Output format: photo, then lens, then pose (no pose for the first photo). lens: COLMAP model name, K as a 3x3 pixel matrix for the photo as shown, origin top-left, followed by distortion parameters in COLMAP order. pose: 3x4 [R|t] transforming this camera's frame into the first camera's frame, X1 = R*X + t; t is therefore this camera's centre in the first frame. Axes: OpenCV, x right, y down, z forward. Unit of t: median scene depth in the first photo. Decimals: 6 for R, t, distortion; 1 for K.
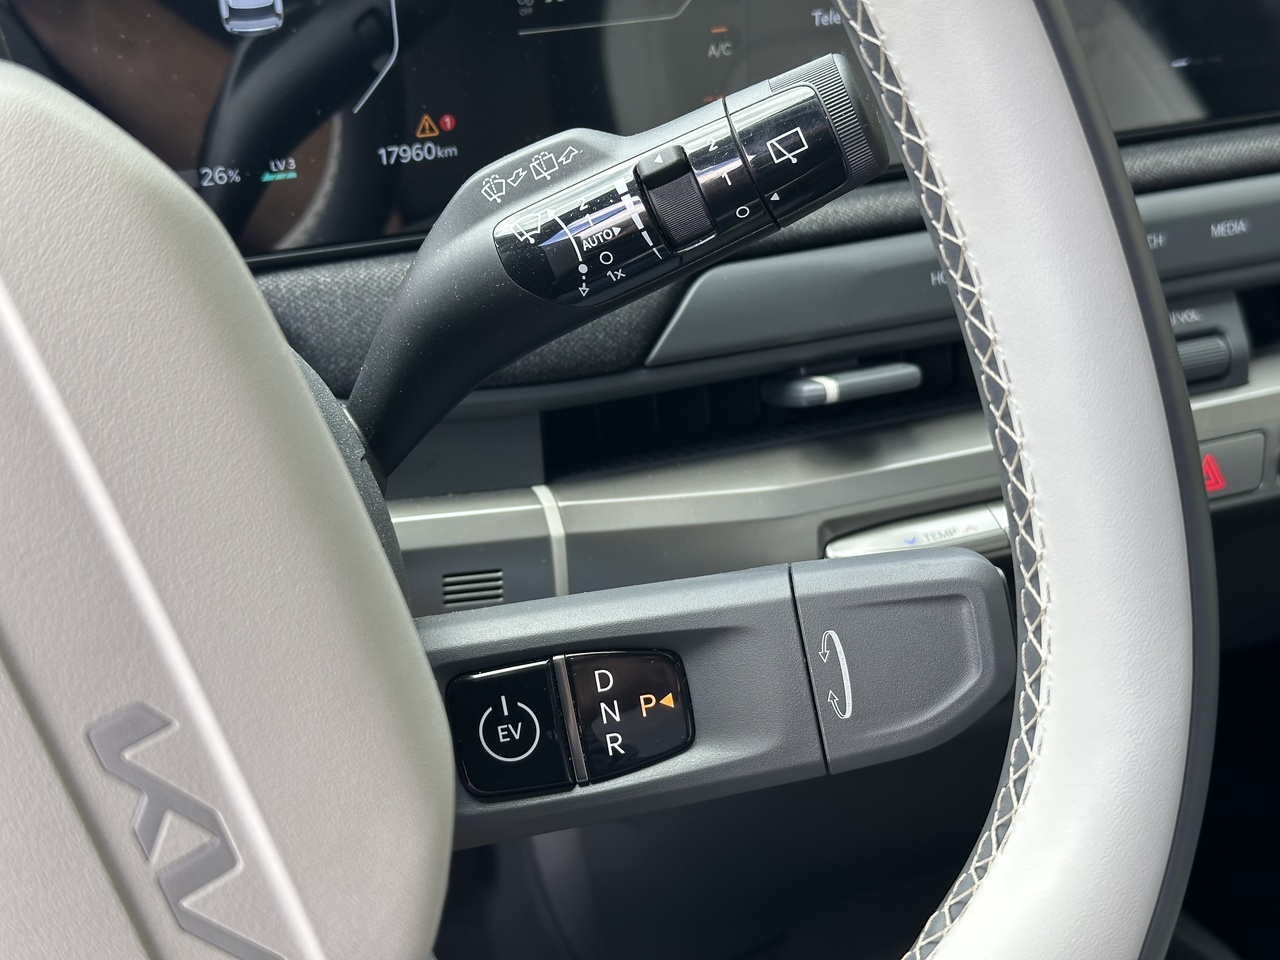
lens RADIAL K [[1826.7, 0, 639.2], [0, 1826.7, 484.6], [0, 0, 1]] dist [0.207106, -0.612129]
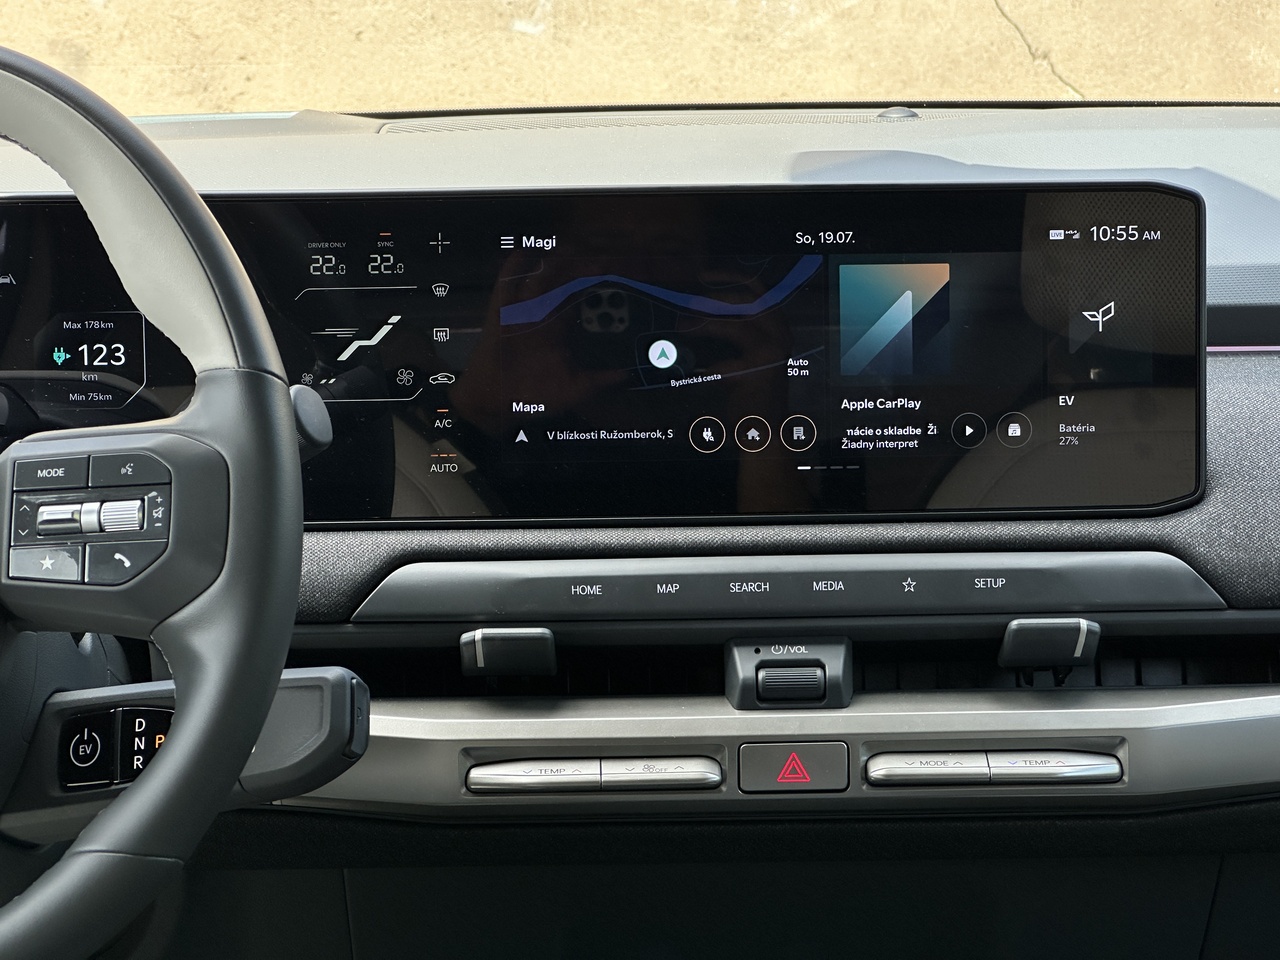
lens RADIAL K [[2850.5, 0, 610.3], [0, 2850.5, 420.0], [0, 0, 1]] dist [-0.497858, 8.602527]
pose [[0.930616, 0.049817, -0.362591, 1.344705], [-0.161506, 0.944915, -0.284696, 0.523251], [0.328435, 0.323503, 0.887399, -1.313128]]
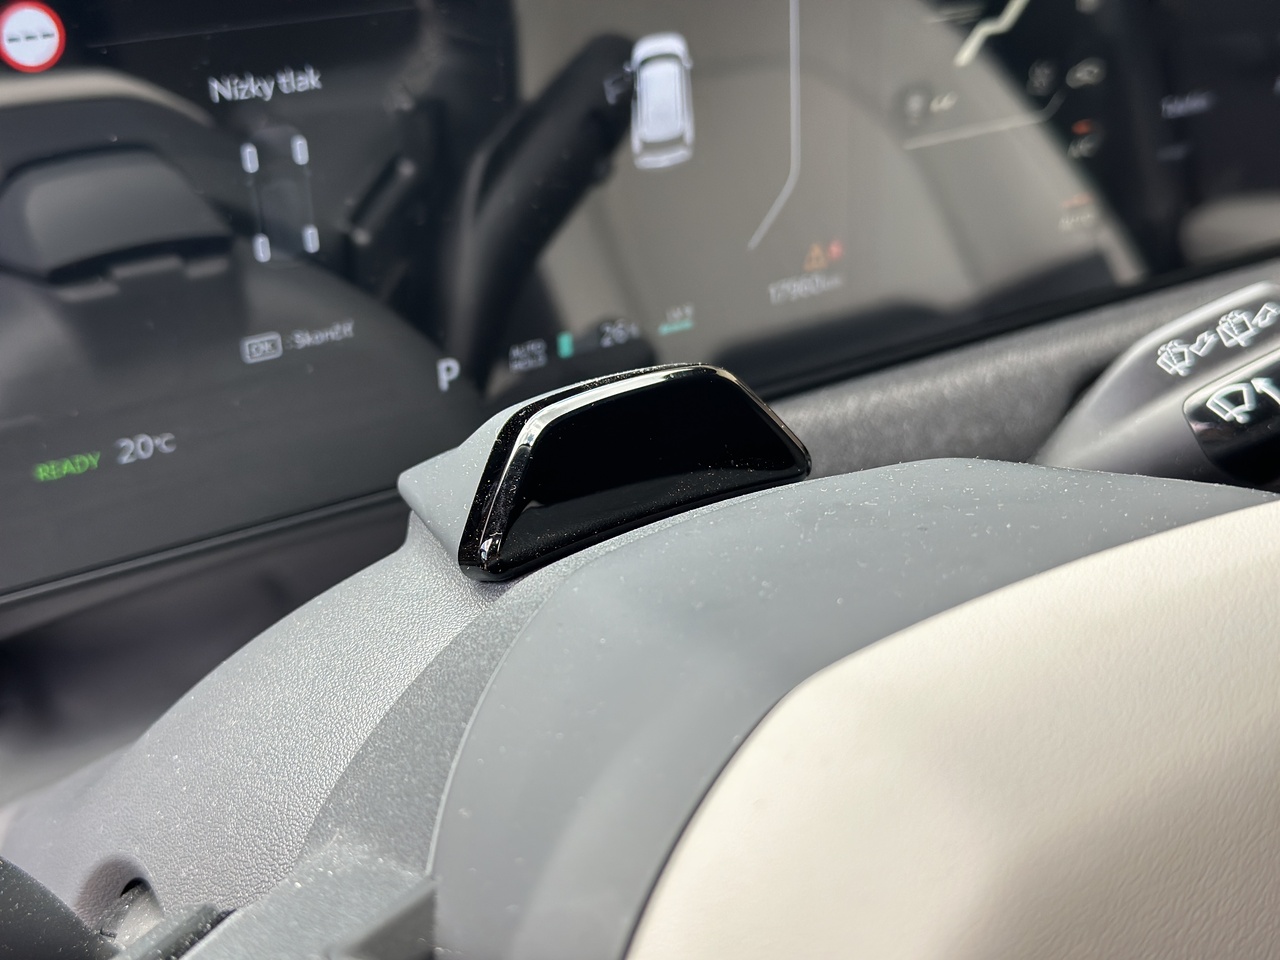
lens RADIAL K [[1826.7, 0, 639.2], [0, 1826.7, 484.6], [0, 0, 1]] dist [0.207106, -0.612129]
pose [[0.981676, -0.072100, 0.176393, -0.463743], [0.073442, 0.997299, -0.001081, -0.116798], [-0.175839, 0.014016, 0.984319, 0.196030]]
